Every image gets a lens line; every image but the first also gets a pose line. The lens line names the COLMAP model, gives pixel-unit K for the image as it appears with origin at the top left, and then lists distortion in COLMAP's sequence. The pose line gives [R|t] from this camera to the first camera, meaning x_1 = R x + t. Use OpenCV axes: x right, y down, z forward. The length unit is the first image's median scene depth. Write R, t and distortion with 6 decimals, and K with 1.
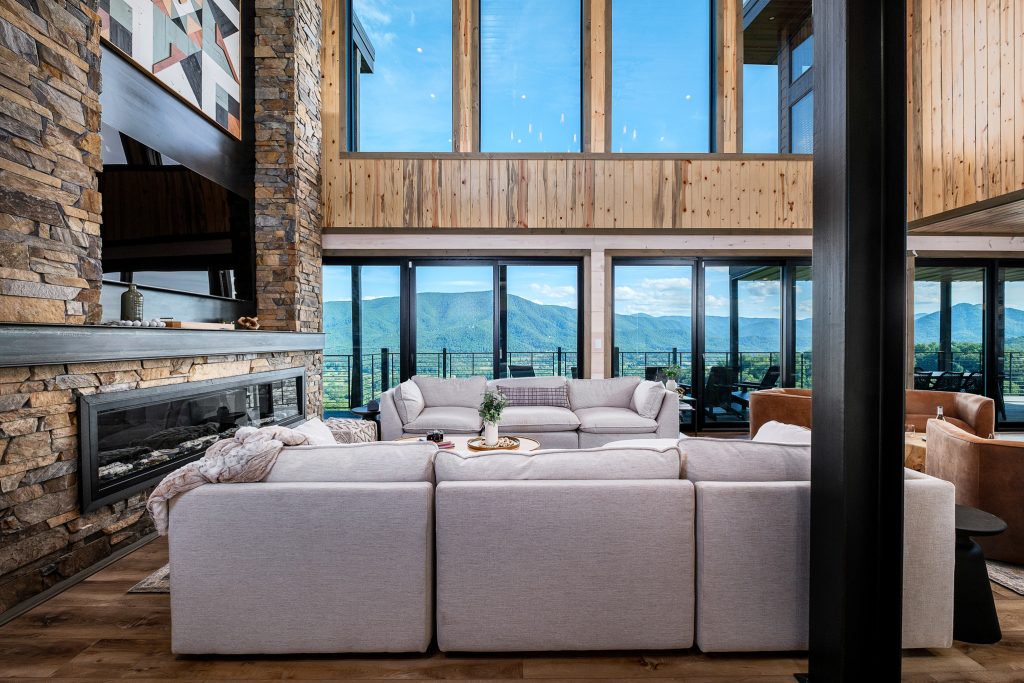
lens RADIAL K [[453.9, 0, 514.1], [0, 453.9, 341.8], [0, 0, 1]] dist [0.000395, -0.000060]
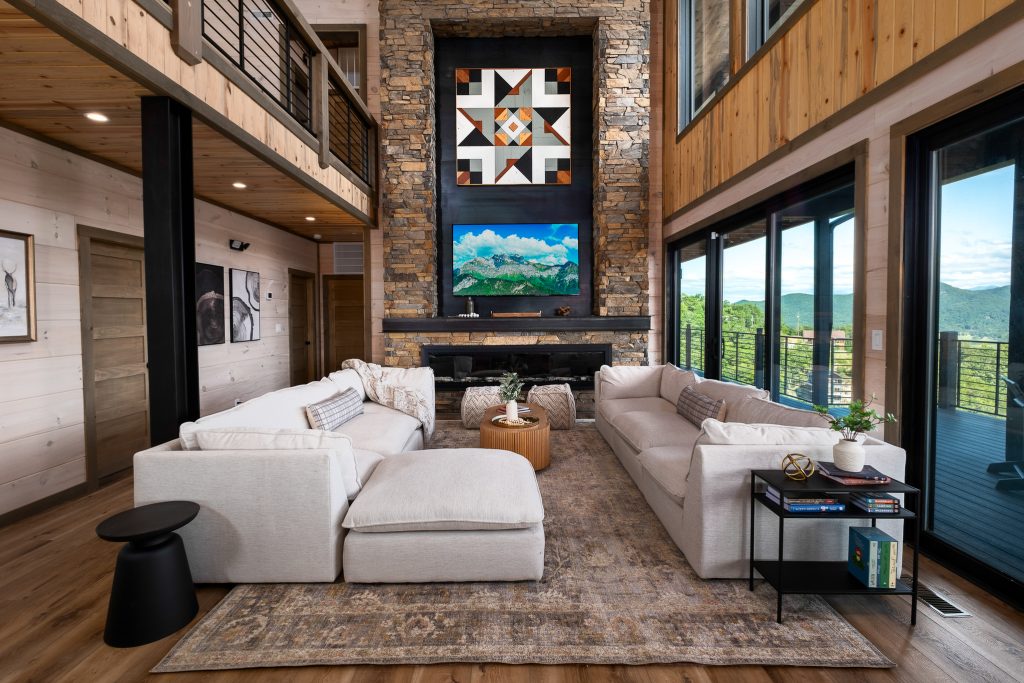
lens RADIAL K [[453.9, 0, 512.7], [0, 453.9, 334.0], [0, 0, 1]] dist [0.000395, -0.000060]
pose [[-0.019750, 0.040082, -0.999001, 1.163401], [0.005032, 0.999187, 0.039990, -0.034112], [0.999792, -0.004237, -0.019935, 1.124685]]
